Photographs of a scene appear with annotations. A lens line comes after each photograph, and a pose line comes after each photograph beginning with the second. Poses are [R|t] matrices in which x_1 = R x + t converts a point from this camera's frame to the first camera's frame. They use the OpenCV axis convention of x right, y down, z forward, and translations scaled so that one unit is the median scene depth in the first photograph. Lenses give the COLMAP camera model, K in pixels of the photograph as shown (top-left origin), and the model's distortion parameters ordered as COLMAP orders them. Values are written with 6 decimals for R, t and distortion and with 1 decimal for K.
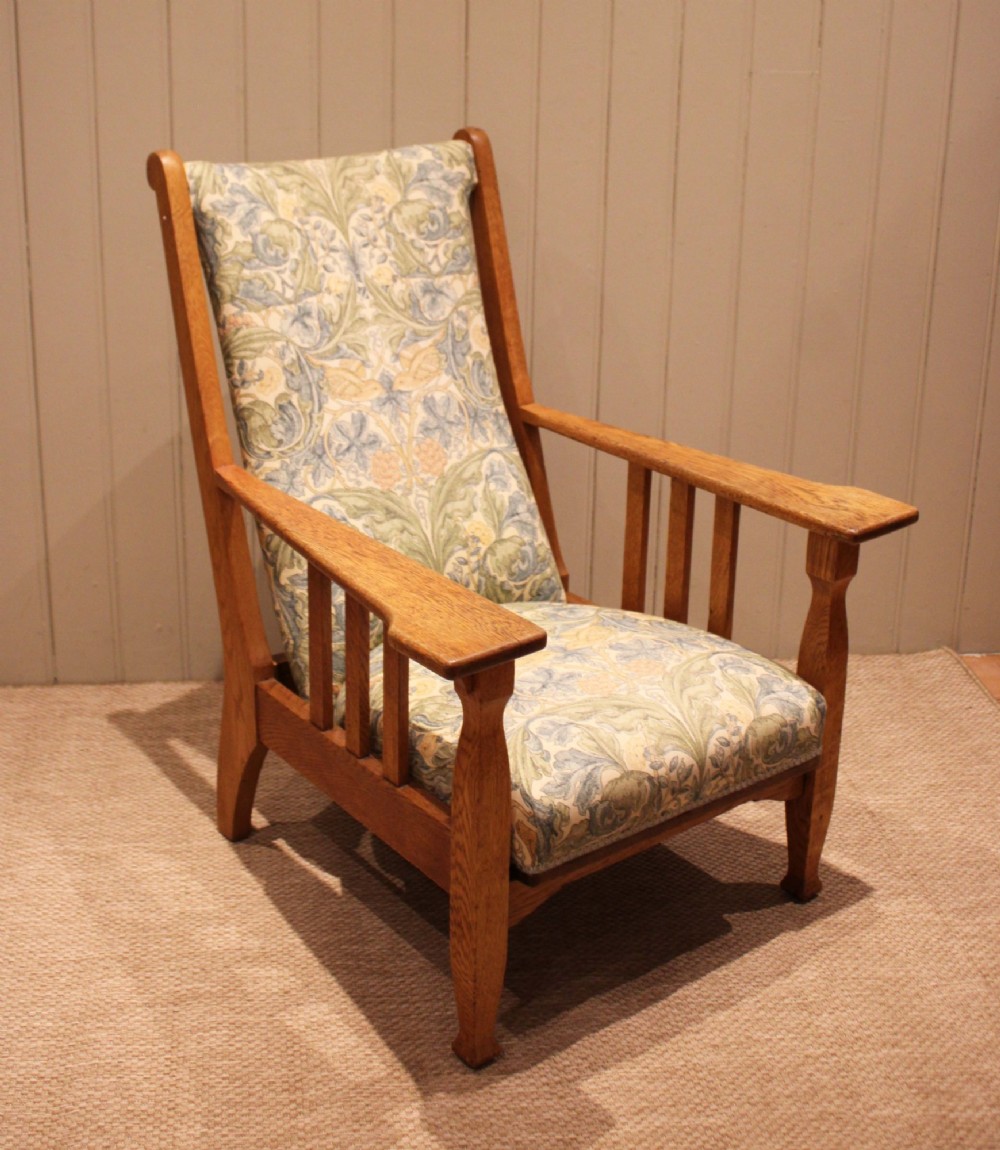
lens RADIAL K [[1568.3, 0, 468.7], [0, 1568.3, 420.3], [0, 0, 1]] dist [-0.082938, 0.025793]
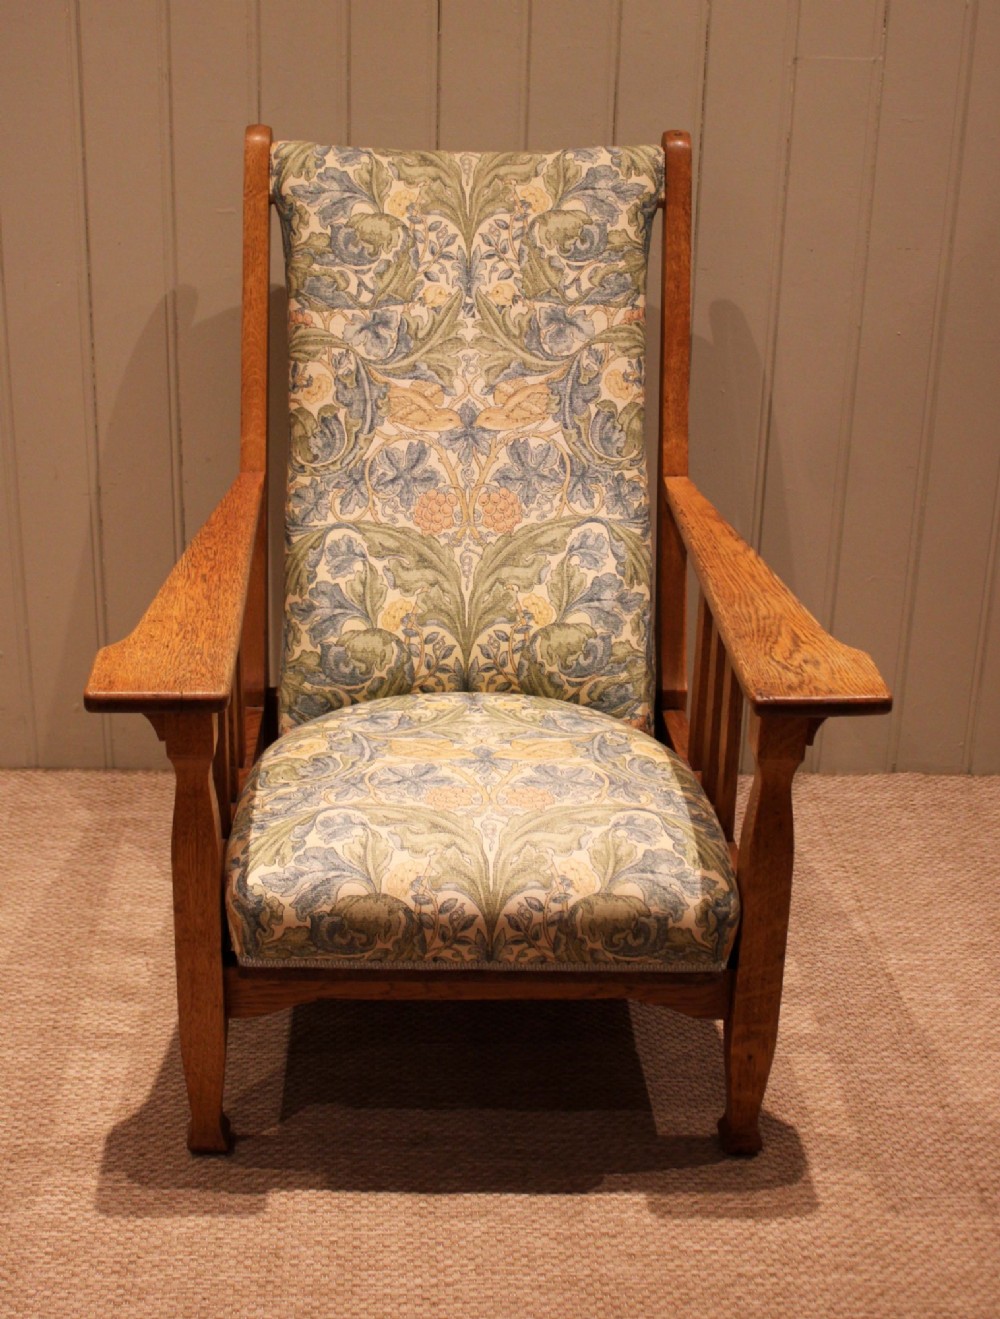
lens RADIAL K [[1885.6, 0, 496.4], [0, 1885.6, 574.7], [0, 0, 1]] dist [-0.093585, -0.011868]
pose [[0.816766, 0.213963, -0.535830, 0.545355], [-0.177084, 0.976836, 0.120132, -0.067061], [0.549122, -0.003233, 0.835736, 0.137837]]
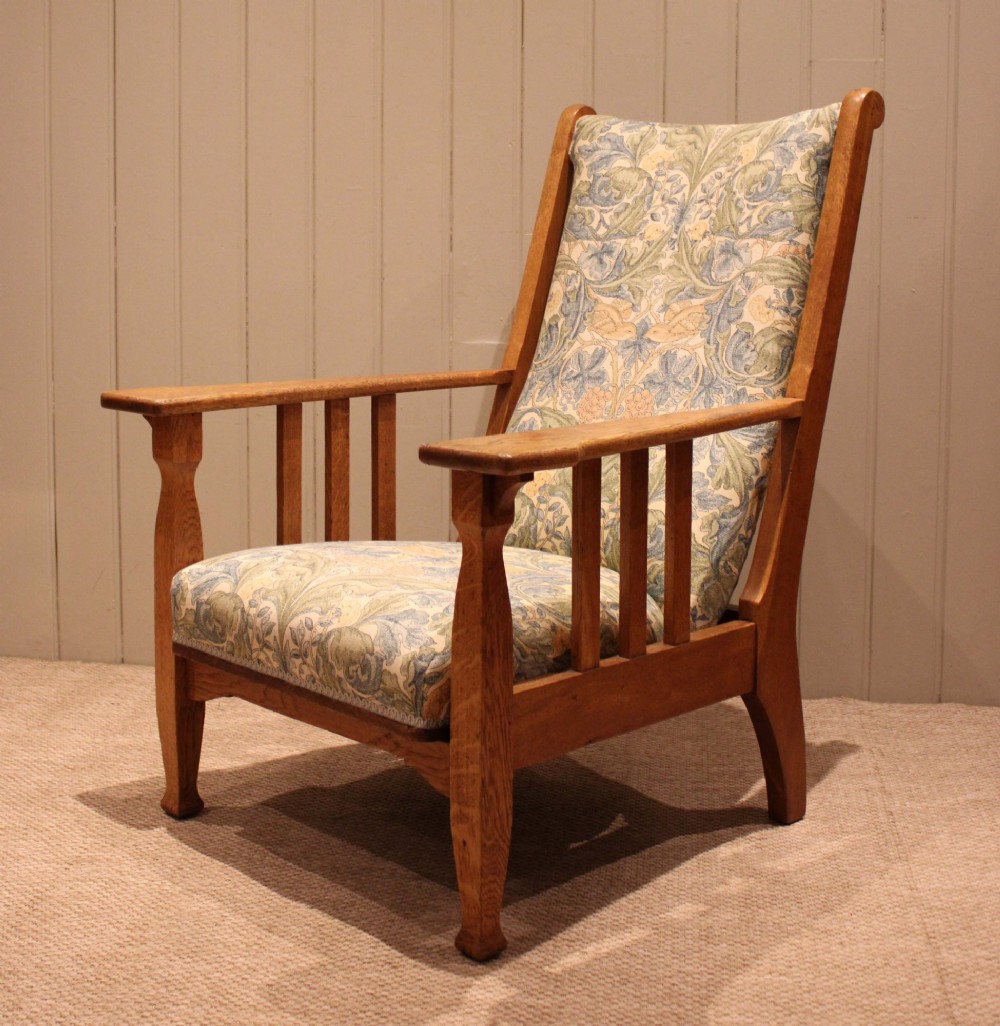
lens RADIAL K [[1752.1, 0, 483.5], [0, 1752.1, 347.2], [0, 0, 1]] dist [-0.099293, 0.069072]
pose [[0.098356, 0.060081, -0.993336, 1.046984], [-0.291863, 0.956023, 0.028925, -0.015940], [0.951389, 0.287073, 0.111566, 0.794923]]
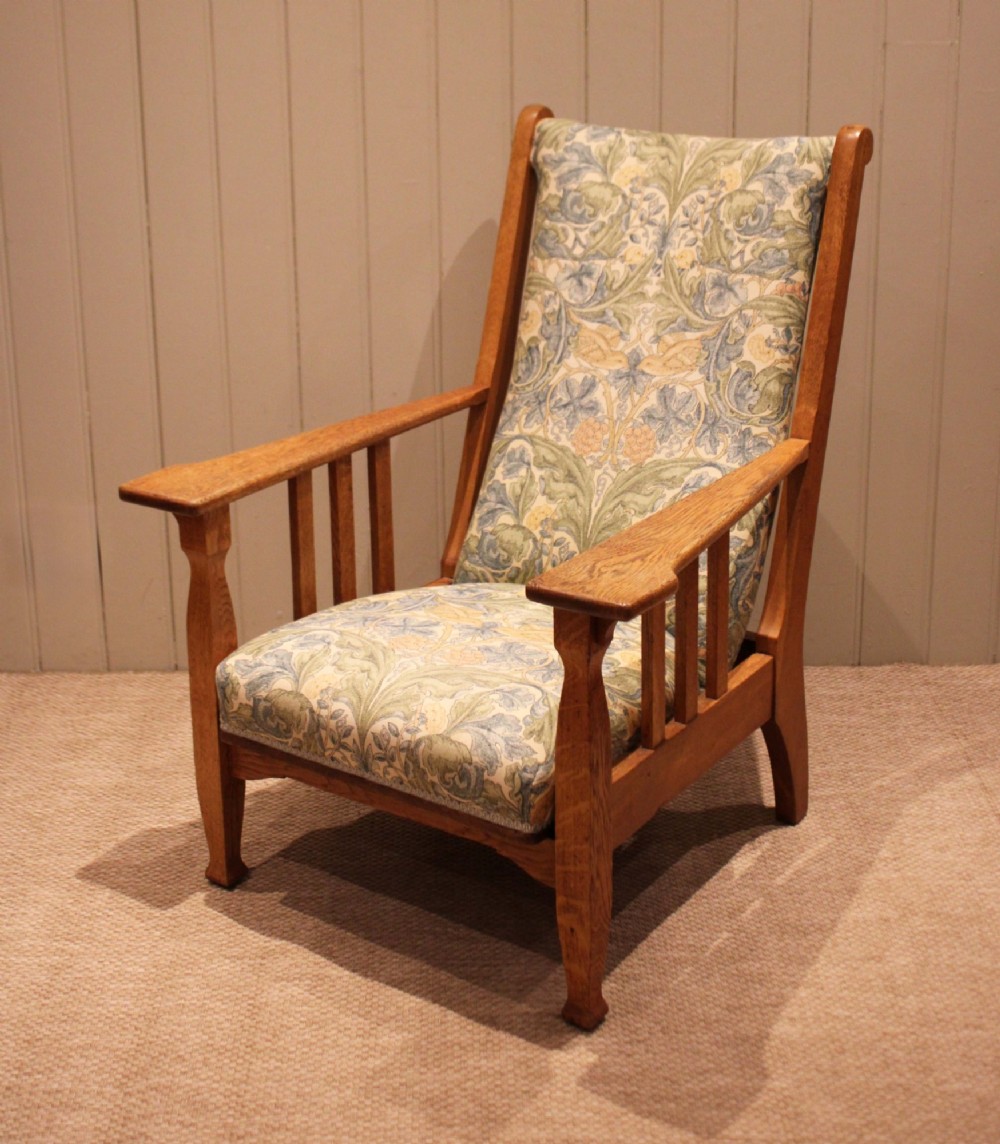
lens RADIAL K [[1959.2, 0, 501.8], [0, 1959.2, 374.4], [0, 0, 1]] dist [-0.053060, -0.012177]
pose [[0.290480, 0.220313, -0.931173, 1.098601], [-0.255906, 0.955574, 0.146256, -0.177789], [0.922027, 0.195808, 0.333955, 0.514752]]
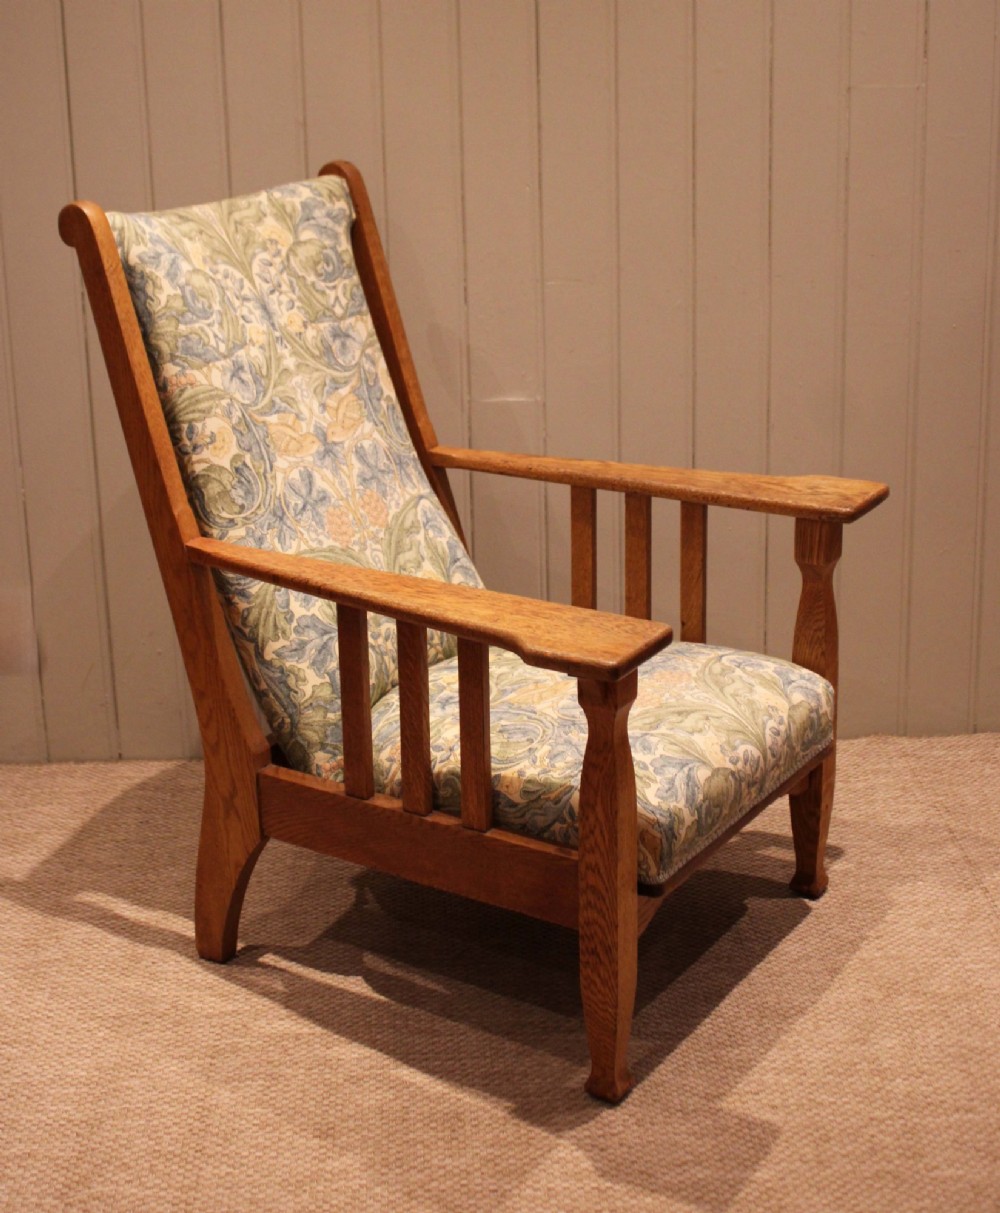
lens RADIAL K [[1887.7, 0, 497.6], [0, 1887.7, 443.5], [0, 0, 1]] dist [-0.023324, -0.051030]
pose [[0.938568, -0.117880, 0.324335, -0.321532], [0.134662, 0.990446, -0.029707, 0.028757], [-0.317735, 0.071558, 0.945476, -0.091976]]
